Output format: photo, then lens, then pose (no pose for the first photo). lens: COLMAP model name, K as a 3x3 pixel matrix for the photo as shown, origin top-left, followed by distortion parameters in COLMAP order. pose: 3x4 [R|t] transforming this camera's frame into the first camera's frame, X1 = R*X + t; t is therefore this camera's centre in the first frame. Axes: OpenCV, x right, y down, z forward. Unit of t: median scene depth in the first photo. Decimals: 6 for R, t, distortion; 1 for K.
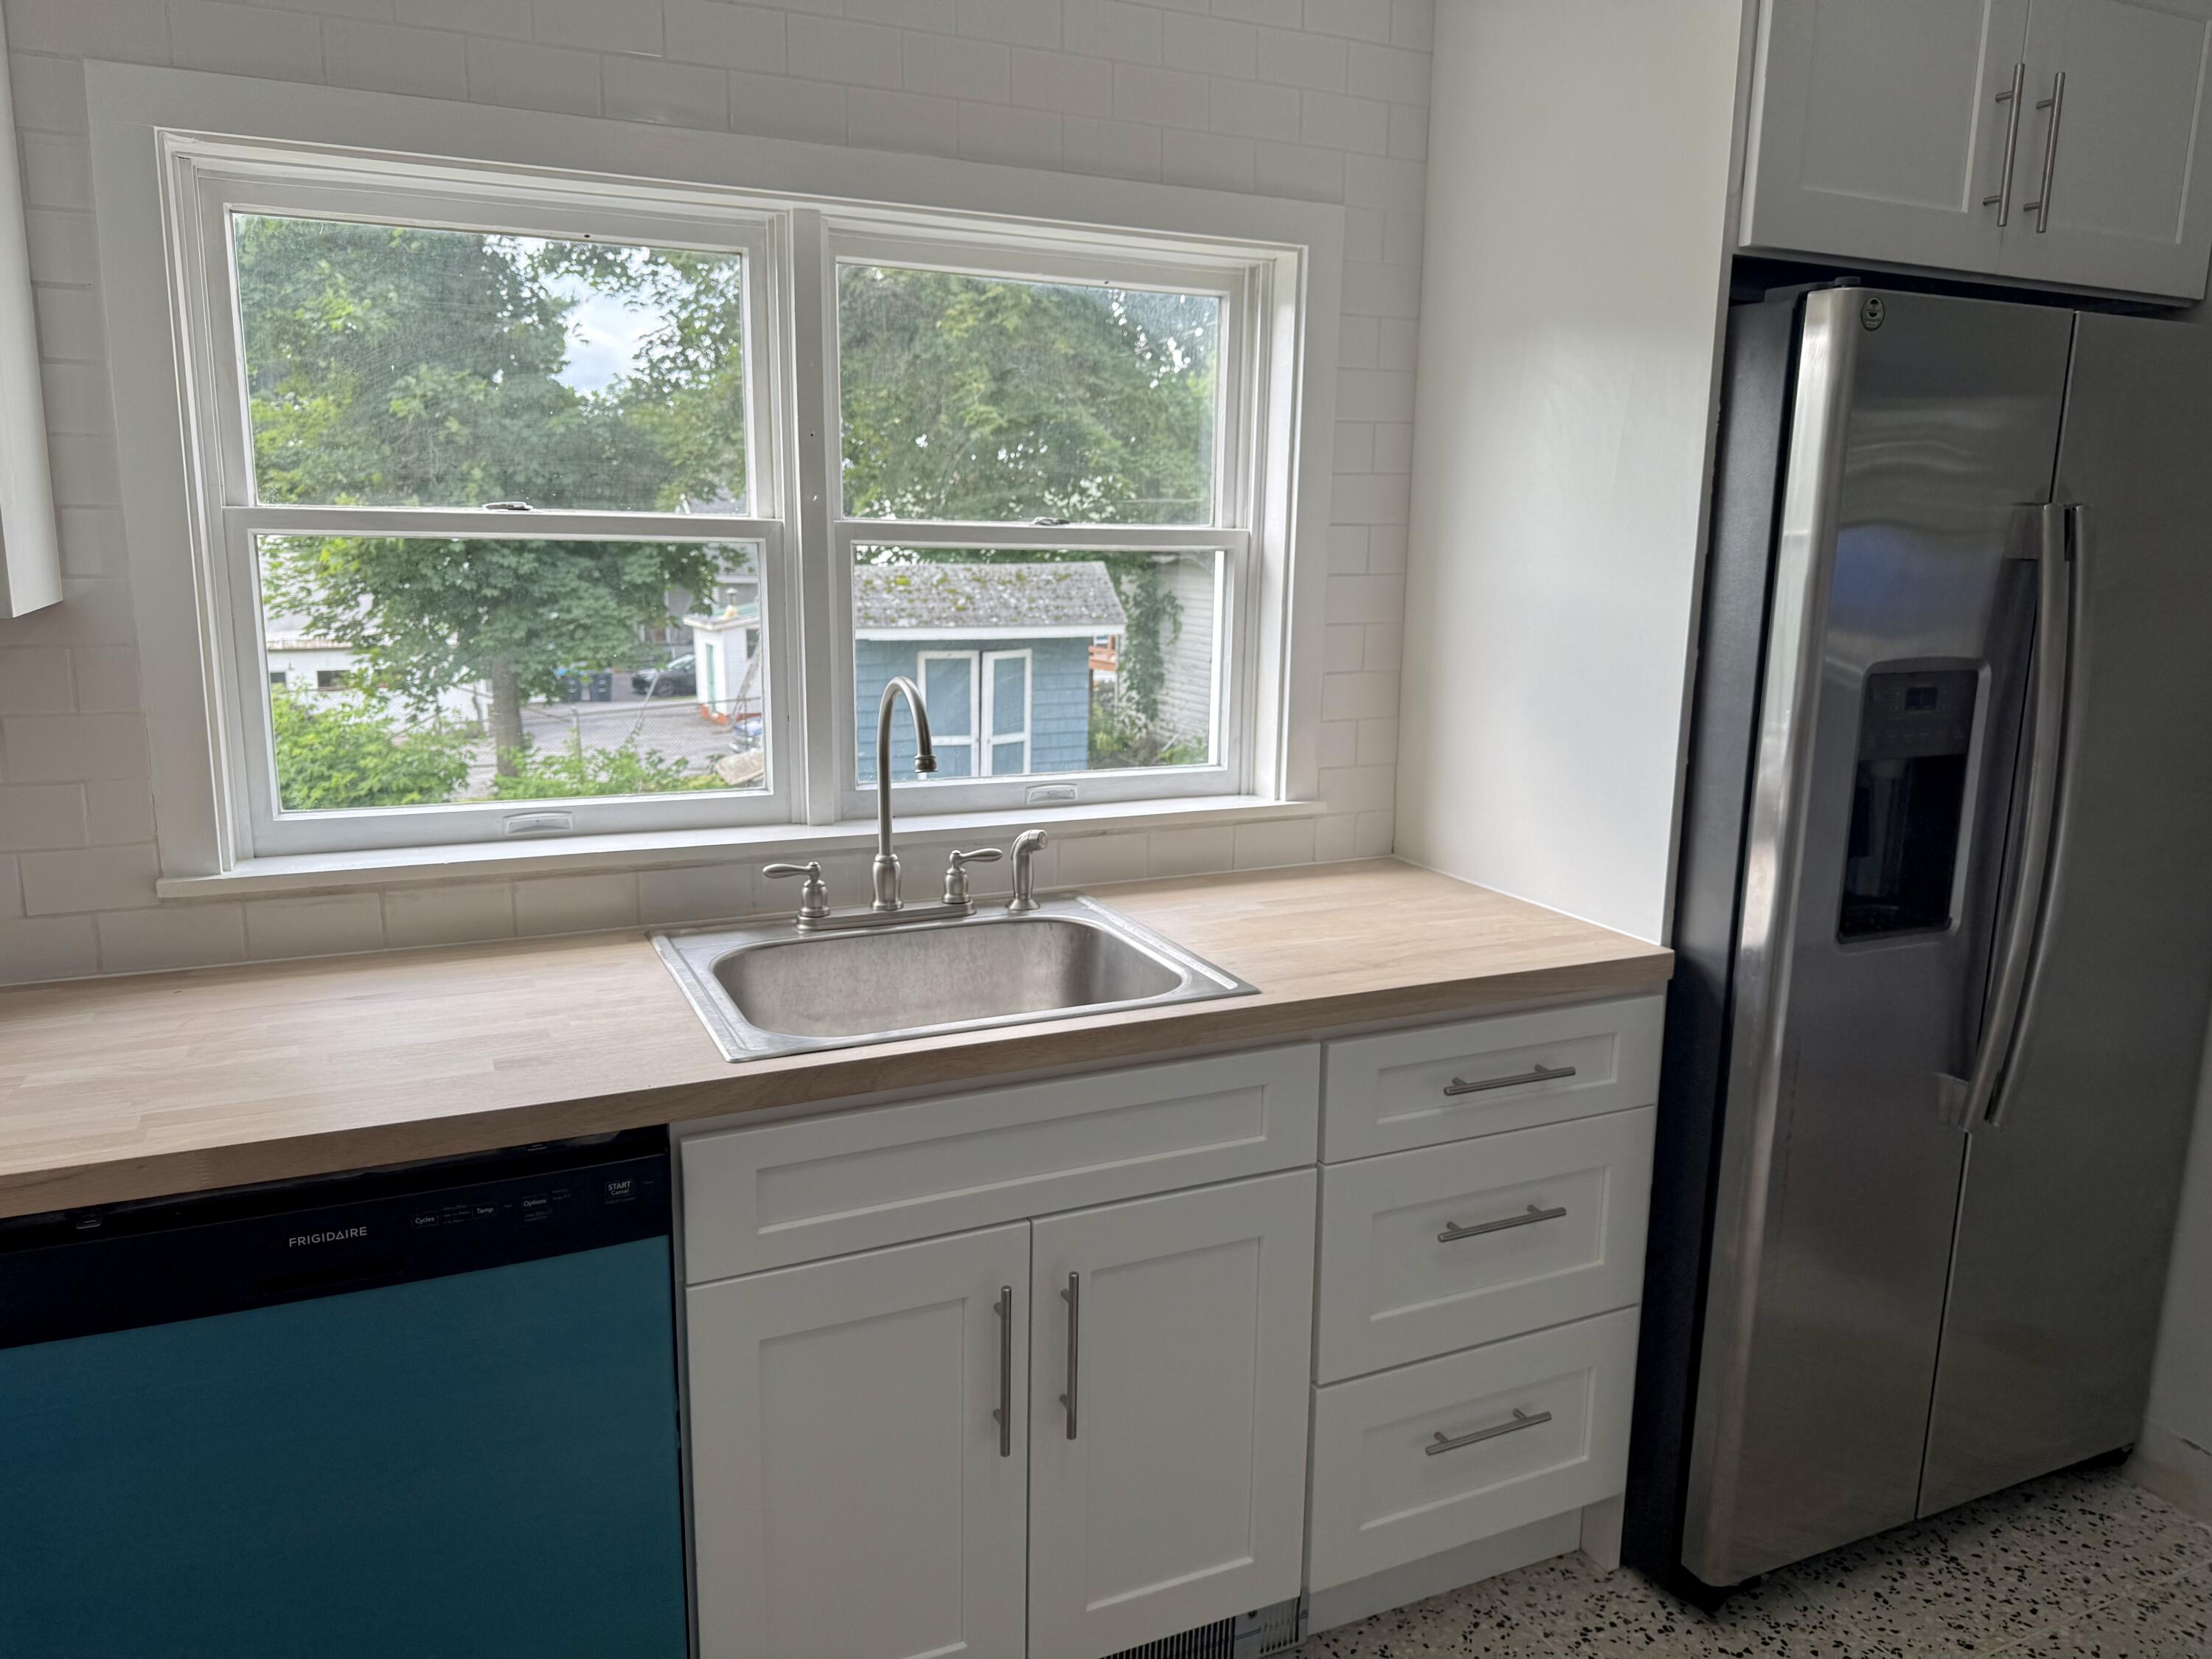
lens RADIAL K [[1558.7, 0, 1109.7], [0, 1558.7, 827.0], [0, 0, 1]] dist [0.029856, -0.002073]
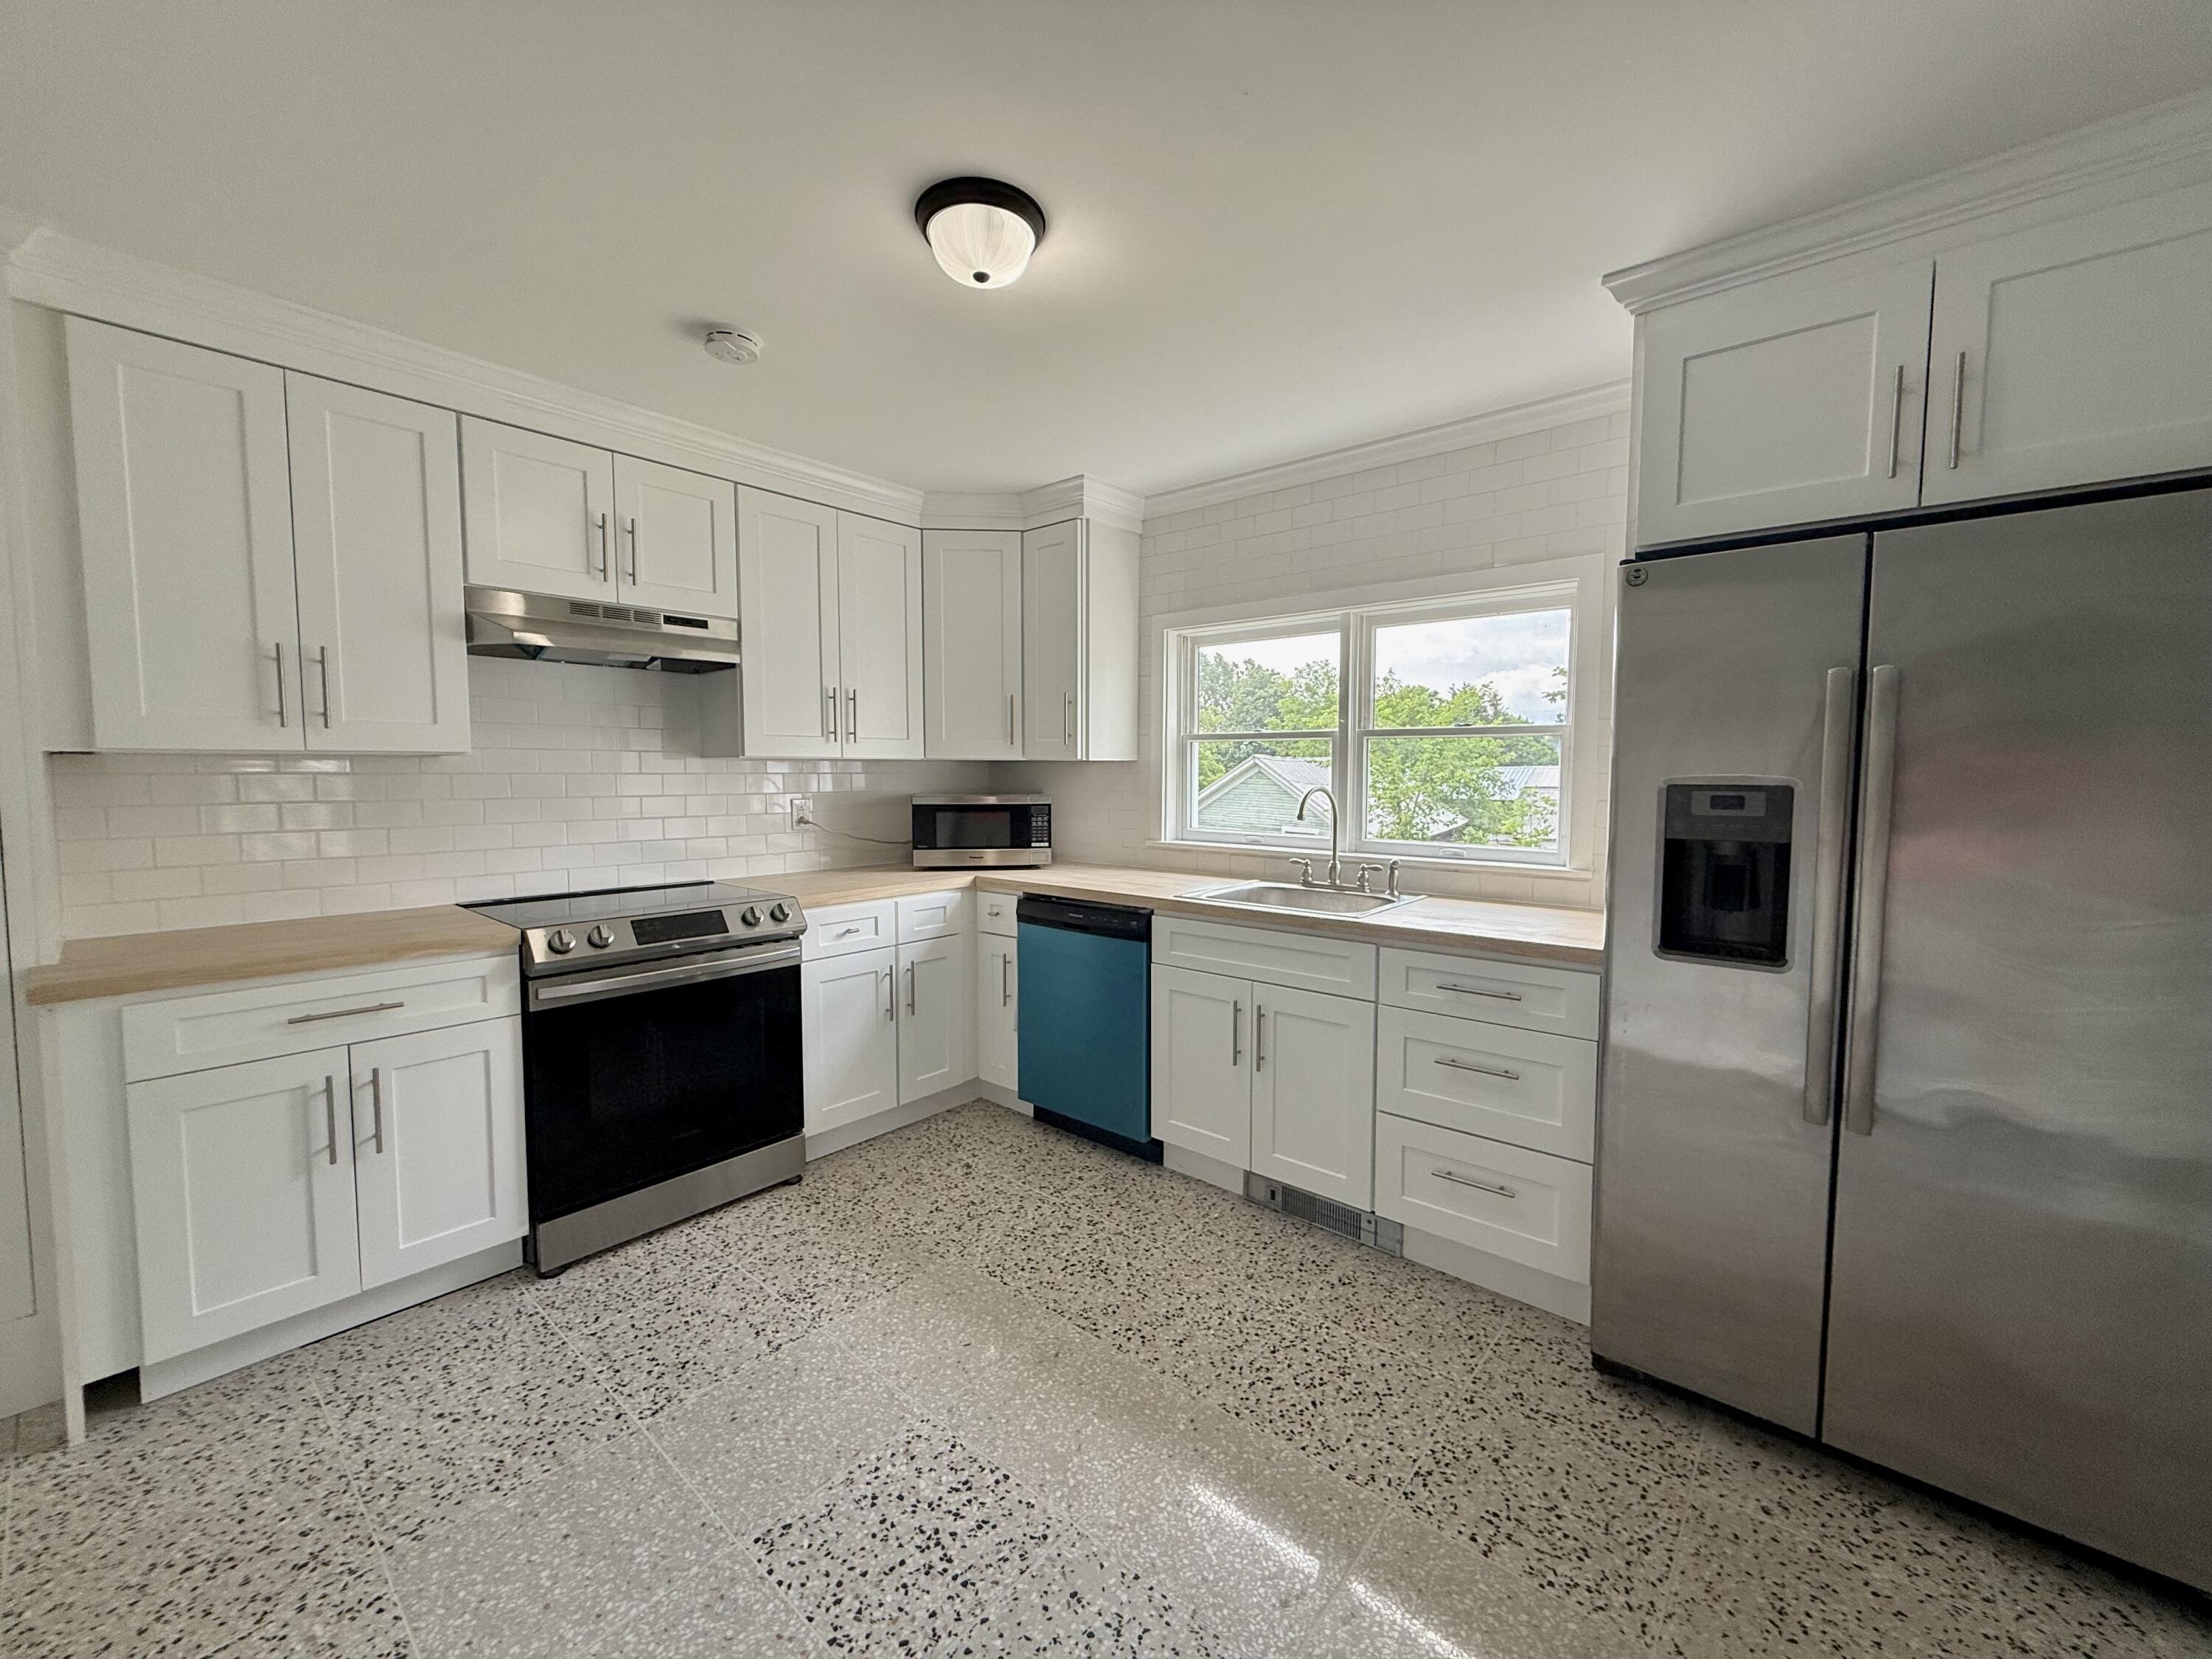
lens RADIAL K [[879.0, 0, 1106.7], [0, 879.0, 826.8], [0, 0, 1]] dist [0.000842, 0.000279]
pose [[0.405900, 0.044460, -0.912835, 1.058576], [-0.166732, 0.985656, -0.026132, 0.064750], [0.898580, 0.162806, 0.407491, 0.108673]]
